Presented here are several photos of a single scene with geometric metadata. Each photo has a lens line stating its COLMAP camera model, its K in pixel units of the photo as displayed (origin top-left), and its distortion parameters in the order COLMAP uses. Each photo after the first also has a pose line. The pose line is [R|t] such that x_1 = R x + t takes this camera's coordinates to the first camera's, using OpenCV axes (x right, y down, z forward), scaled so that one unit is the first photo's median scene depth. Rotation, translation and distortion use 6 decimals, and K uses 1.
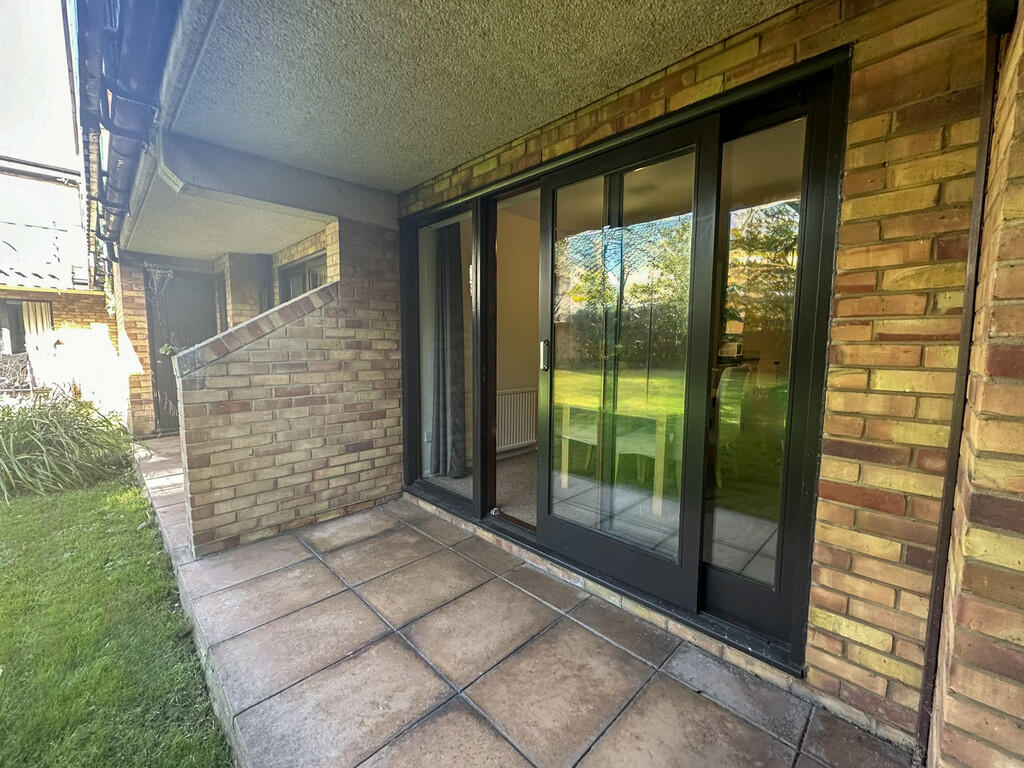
lens RADIAL K [[426.9, 0, 506.1], [0, 426.9, 384.2], [0, 0, 1]] dist [0.000959, 0.000258]
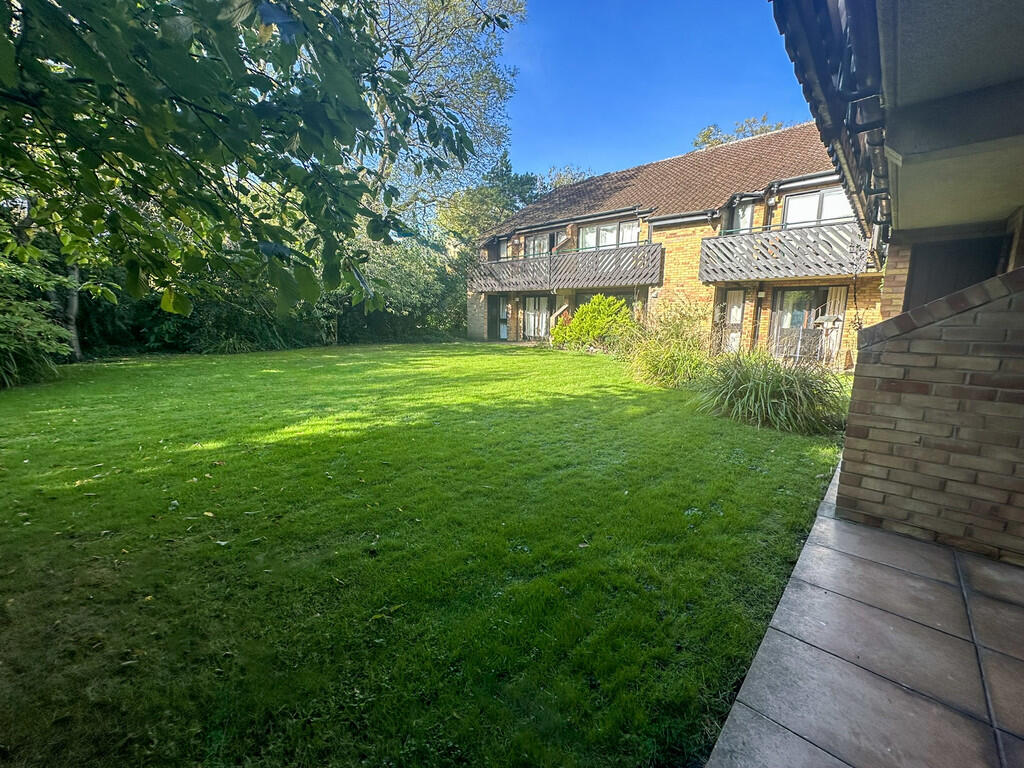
lens RADIAL K [[426.9, 0, 506.1], [0, 426.9, 384.2], [0, 0, 1]] dist [0.000959, 0.000258]
pose [[0.014327, 0.152155, -0.988253, 0.256550], [-0.107112, 0.982901, 0.149778, 0.001705], [0.994144, 0.103708, 0.030380, 0.088336]]
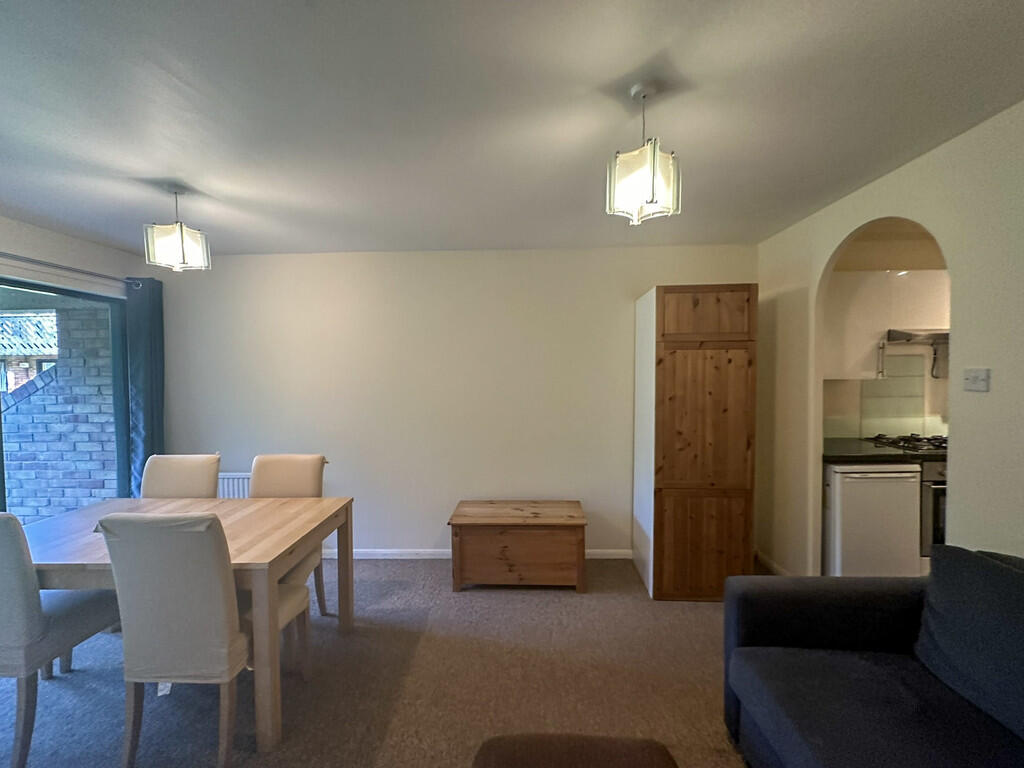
lens RADIAL K [[426.9, 0, 506.1], [0, 426.9, 384.2], [0, 0, 1]] dist [0.000959, 0.000258]
pose [[0.670947, 0.010889, -0.741426, 1.358568], [-0.046901, 0.998513, -0.027778, -0.226529], [0.740021, 0.053411, 0.670460, 1.208447]]
